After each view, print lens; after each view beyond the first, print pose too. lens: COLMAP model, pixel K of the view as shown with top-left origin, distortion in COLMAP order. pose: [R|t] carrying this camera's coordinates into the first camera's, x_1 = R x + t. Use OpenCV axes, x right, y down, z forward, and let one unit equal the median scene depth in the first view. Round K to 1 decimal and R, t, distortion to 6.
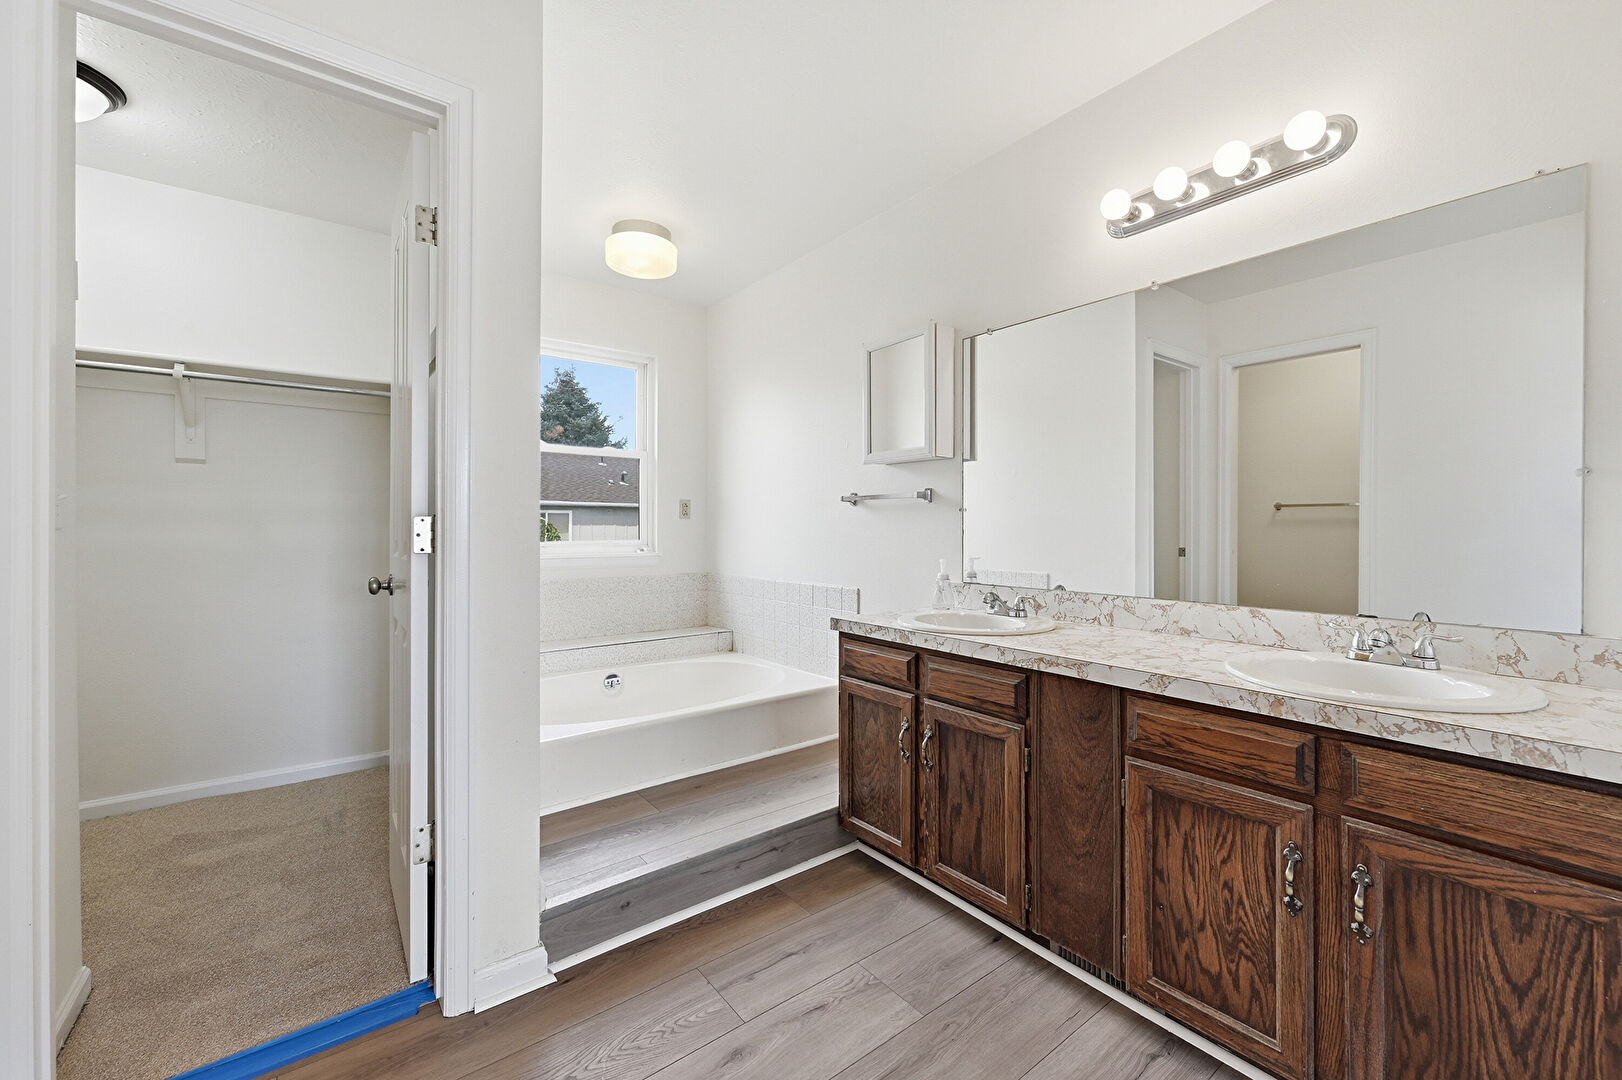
lens RADIAL K [[646.8, 0, 814.9], [0, 646.8, 534.5], [0, 0, 1]] dist [0.000502, 0.000171]
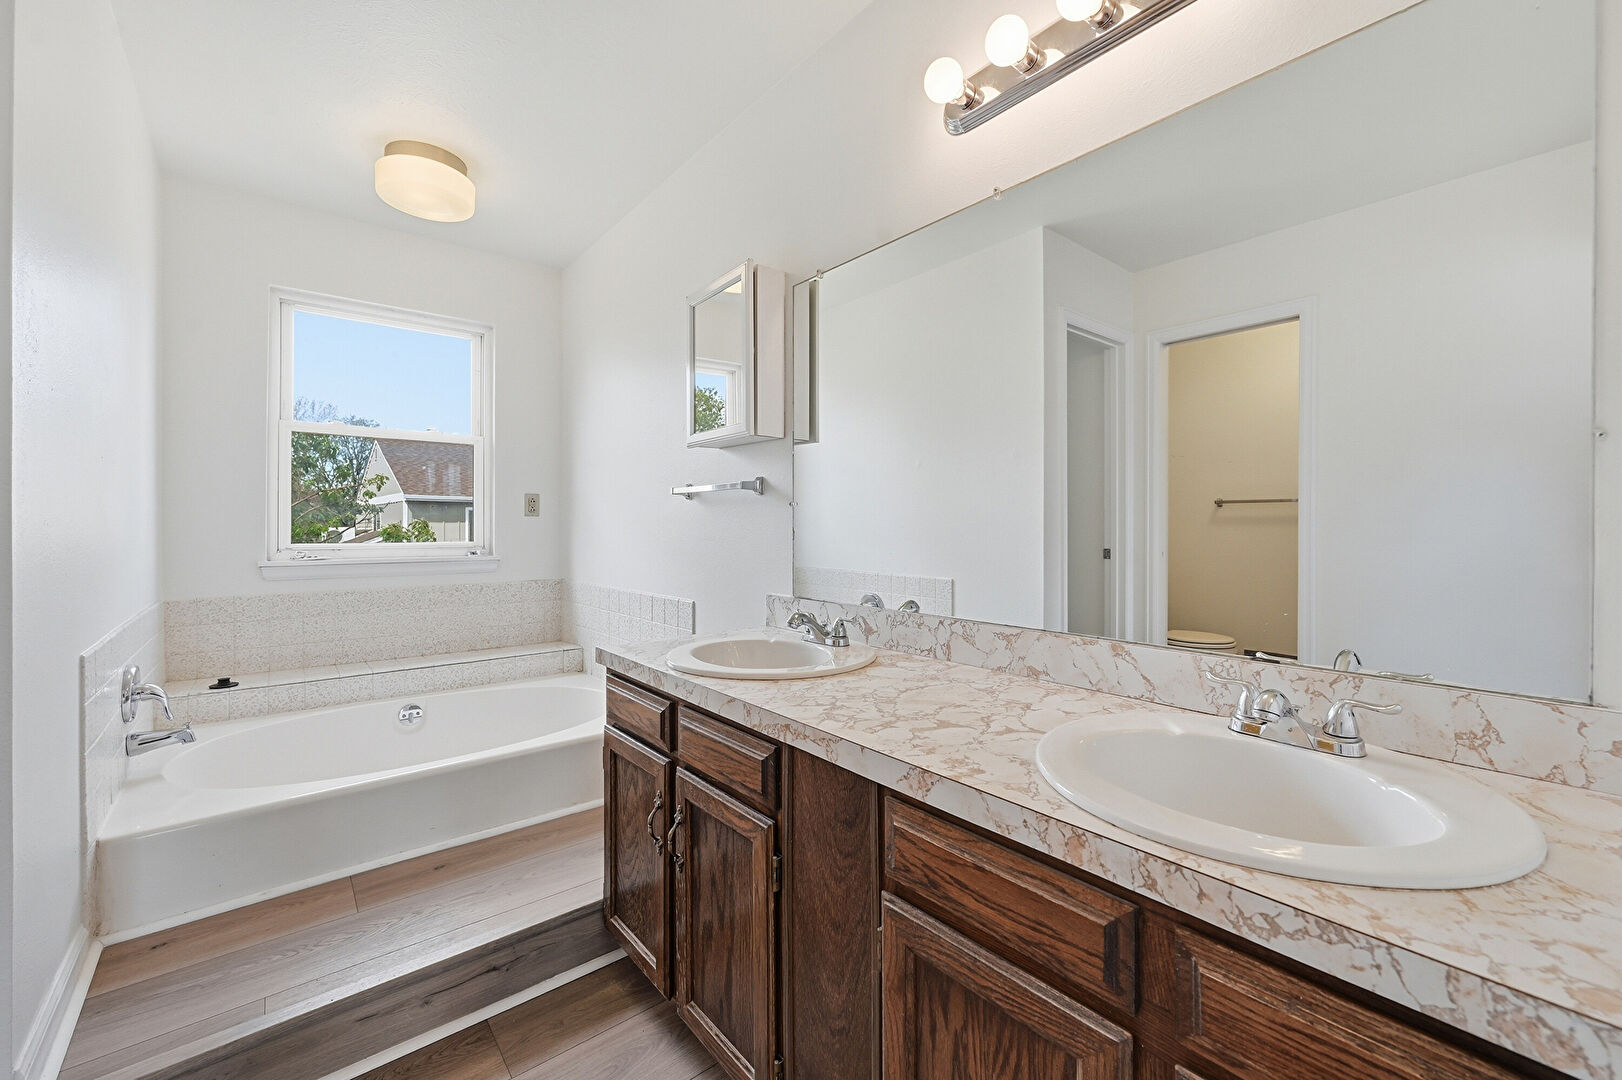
lens RADIAL K [[654.2, 0, 808.3], [0, 654.2, 533.5], [0, 0, 1]] dist [0.000150, 0.000588]
pose [[0.999388, -0.000401, 0.034977, 0.335800], [0.000376, 1.000000, 0.000716, -0.004353], [-0.034978, -0.000702, 0.999388, 0.320957]]
